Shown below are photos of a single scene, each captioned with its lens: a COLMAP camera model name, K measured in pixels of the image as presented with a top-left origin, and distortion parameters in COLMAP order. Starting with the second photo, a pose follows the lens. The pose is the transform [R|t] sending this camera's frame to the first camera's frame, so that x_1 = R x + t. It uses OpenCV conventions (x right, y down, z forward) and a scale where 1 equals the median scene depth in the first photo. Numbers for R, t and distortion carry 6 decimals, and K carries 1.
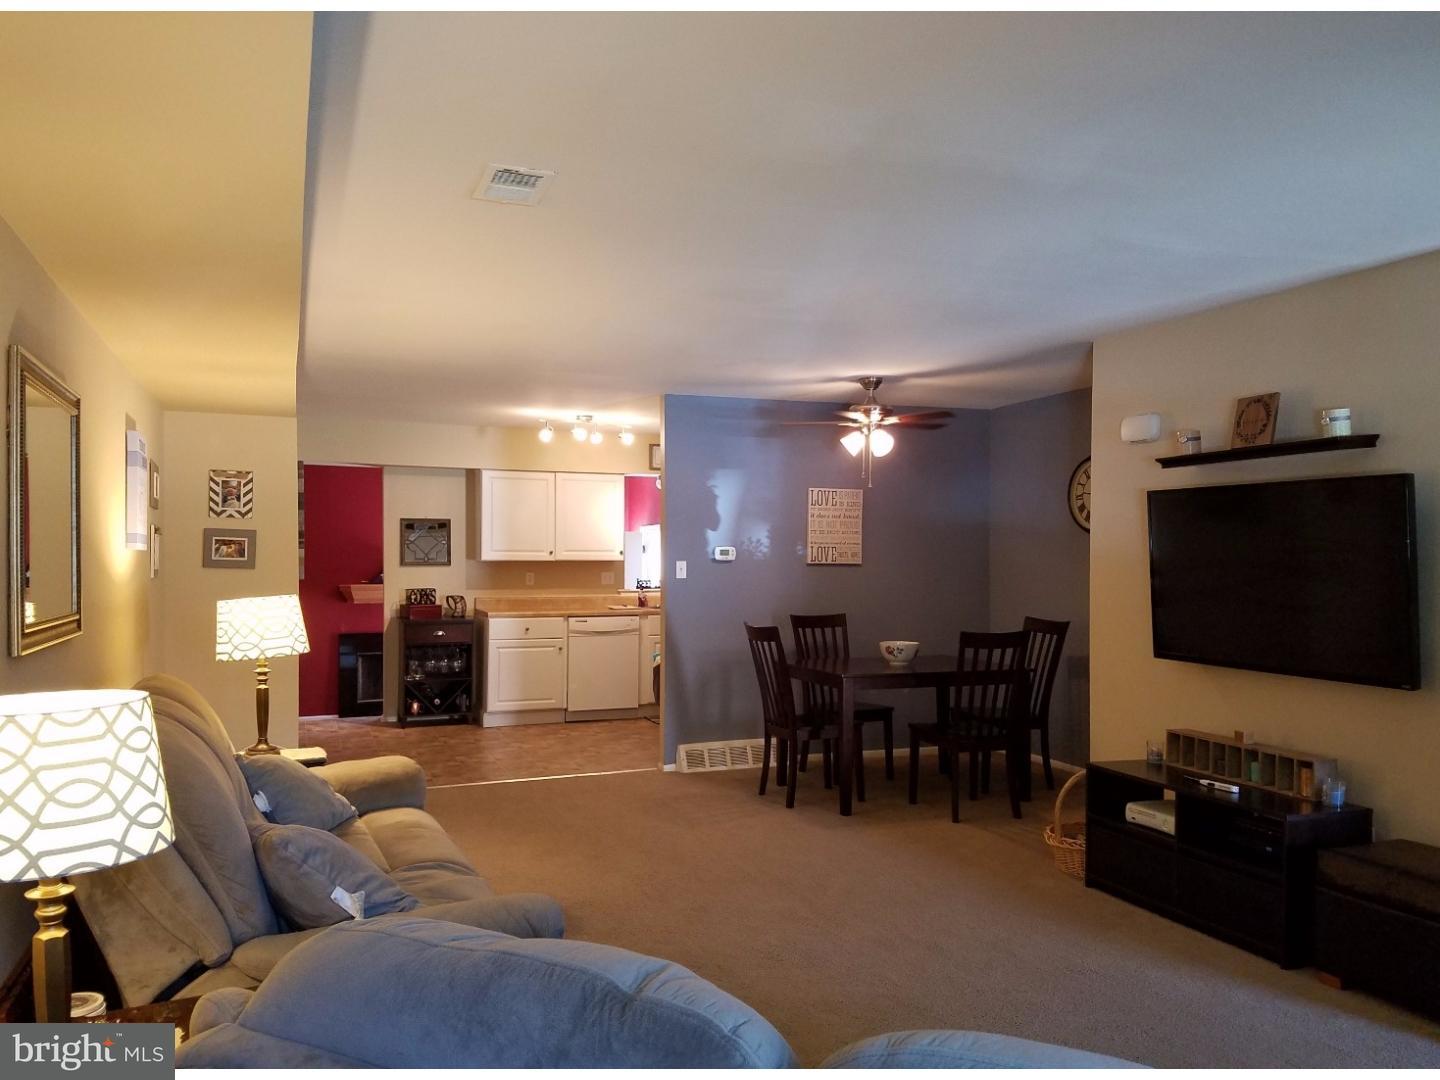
lens RADIAL K [[1121.9, 0, 731.0], [0, 1121.9, 549.3], [0, 0, 1]] dist [0.082367, -0.066970]
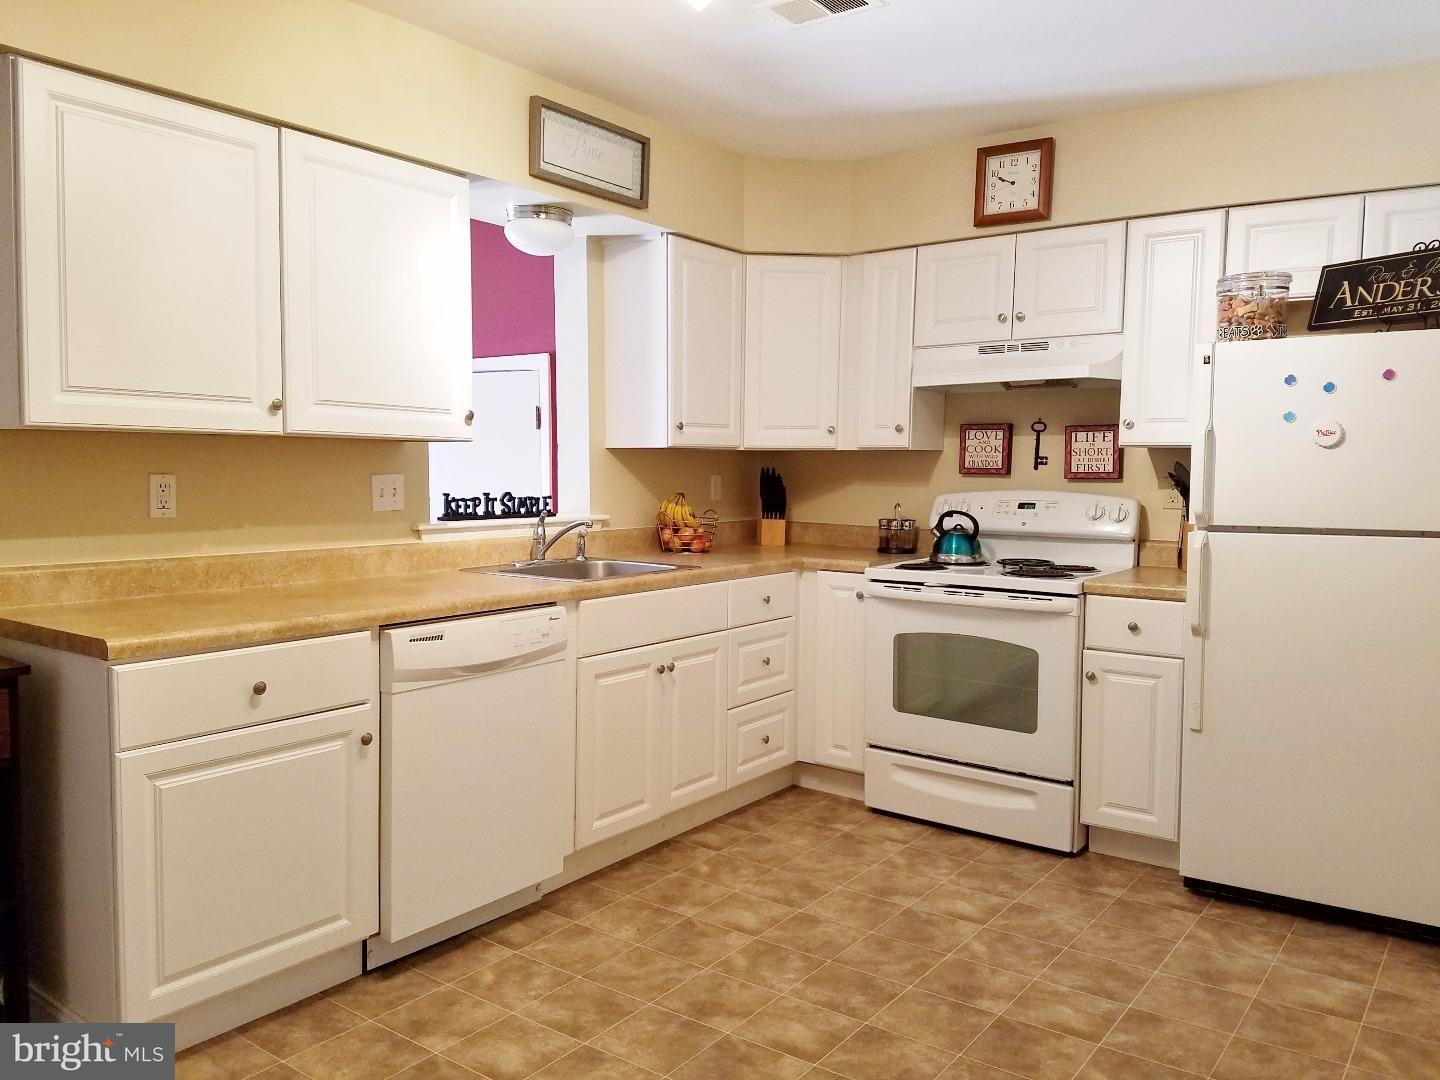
lens RADIAL K [[1121.9, 0, 720.8], [0, 1121.9, 541.7], [0, 0, 1]] dist [0.082367, -0.066970]
pose [[0.841548, -0.028411, 0.539434, -0.218296], [-0.011971, 0.997390, 0.071205, 0.015352], [-0.540049, -0.066380, 0.839012, 0.675287]]
